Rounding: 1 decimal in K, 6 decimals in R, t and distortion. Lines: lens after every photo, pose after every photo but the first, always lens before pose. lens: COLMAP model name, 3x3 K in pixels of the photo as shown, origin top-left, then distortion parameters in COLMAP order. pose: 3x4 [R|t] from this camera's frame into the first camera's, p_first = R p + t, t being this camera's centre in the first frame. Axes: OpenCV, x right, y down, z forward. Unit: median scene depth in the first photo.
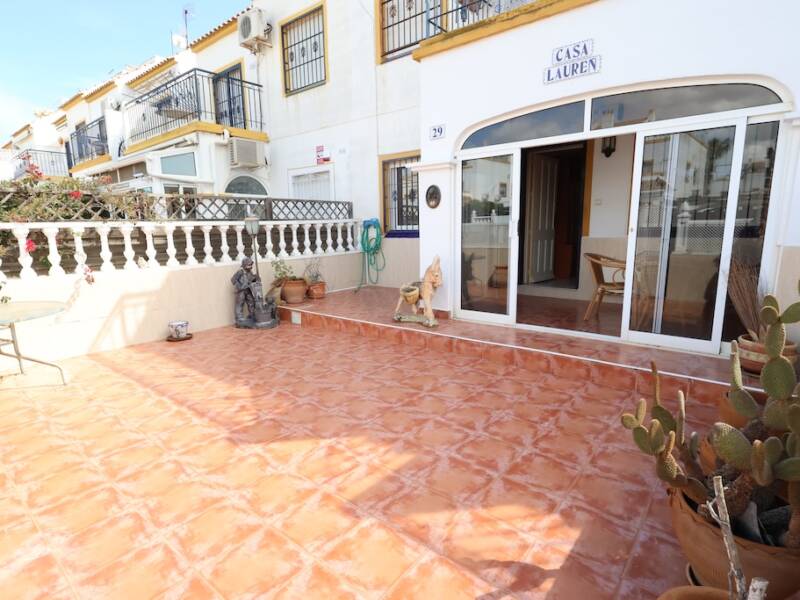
lens RADIAL K [[421.6, 0, 400.8], [0, 421.6, 302.4], [0, 0, 1]] dist [0.000861, -0.000388]
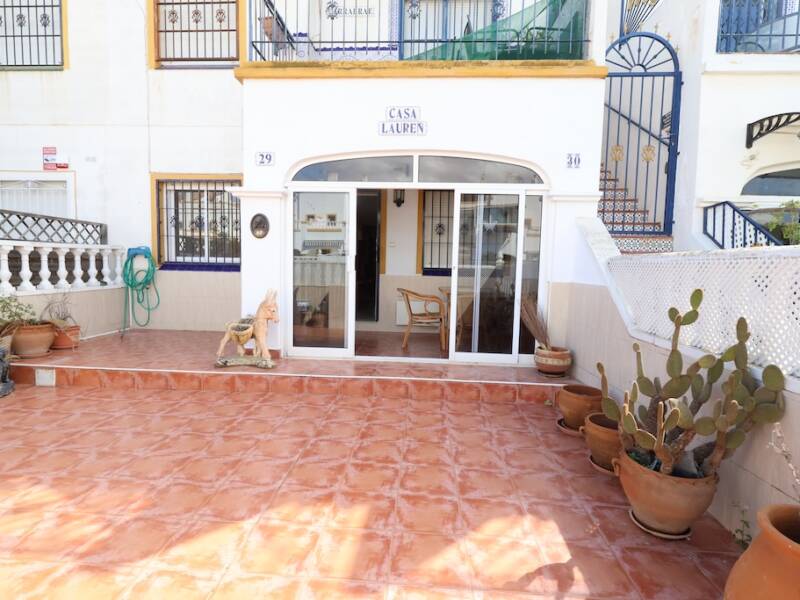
lens RADIAL K [[421.6, 0, 394.9], [0, 421.6, 302.1], [0, 0, 1]] dist [0.000861, -0.000388]
pose [[0.812991, -0.010995, 0.582172, -0.287876], [0.066379, 0.995054, -0.073905, 0.003267], [-0.578480, 0.098728, 0.809700, 0.131247]]
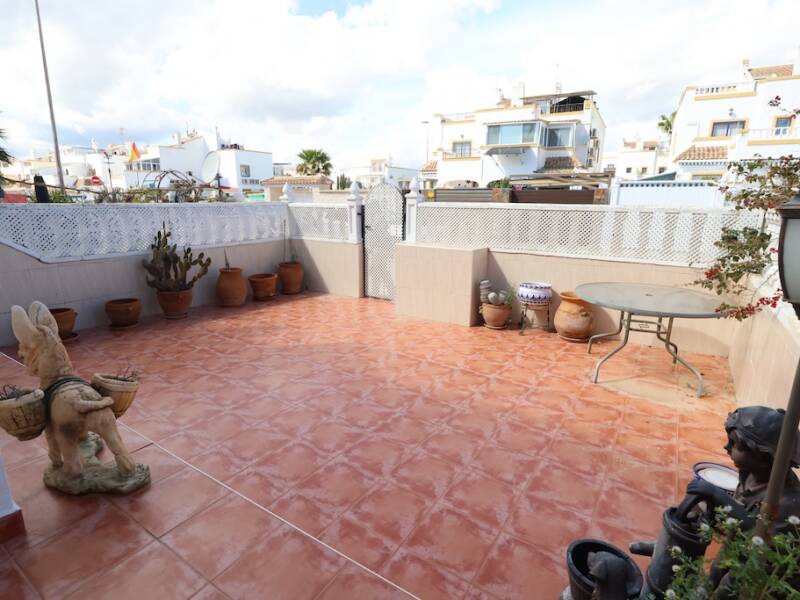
lens RADIAL K [[421.6, 0, 406.3], [0, 421.6, 303.7], [0, 0, 1]] dist [0.000861, -0.000388]
pose [[-0.992664, 0.038590, -0.114582, -0.284617], [-0.012765, 0.908948, 0.416715, -0.356613], [0.120231, 0.415121, -0.901787, 1.754459]]
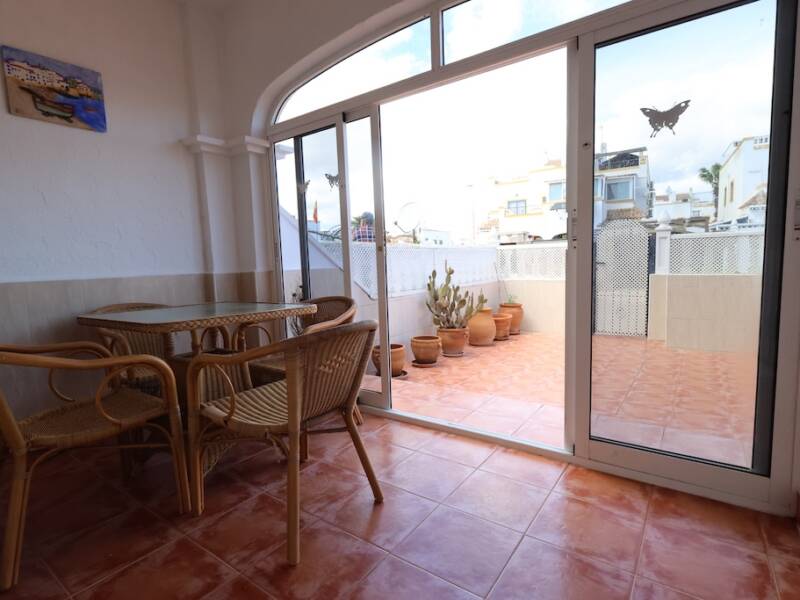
lens RADIAL K [[416.5, 0, 401.7], [0, 416.5, 299.6], [0, 0, 1]] dist [0.001617, -0.000072]
pose [[-0.996229, 0.056417, -0.065914, 0.565052], [0.036354, 0.961244, 0.273290, -0.274950], [0.078778, 0.269864, -0.959671, 1.659210]]
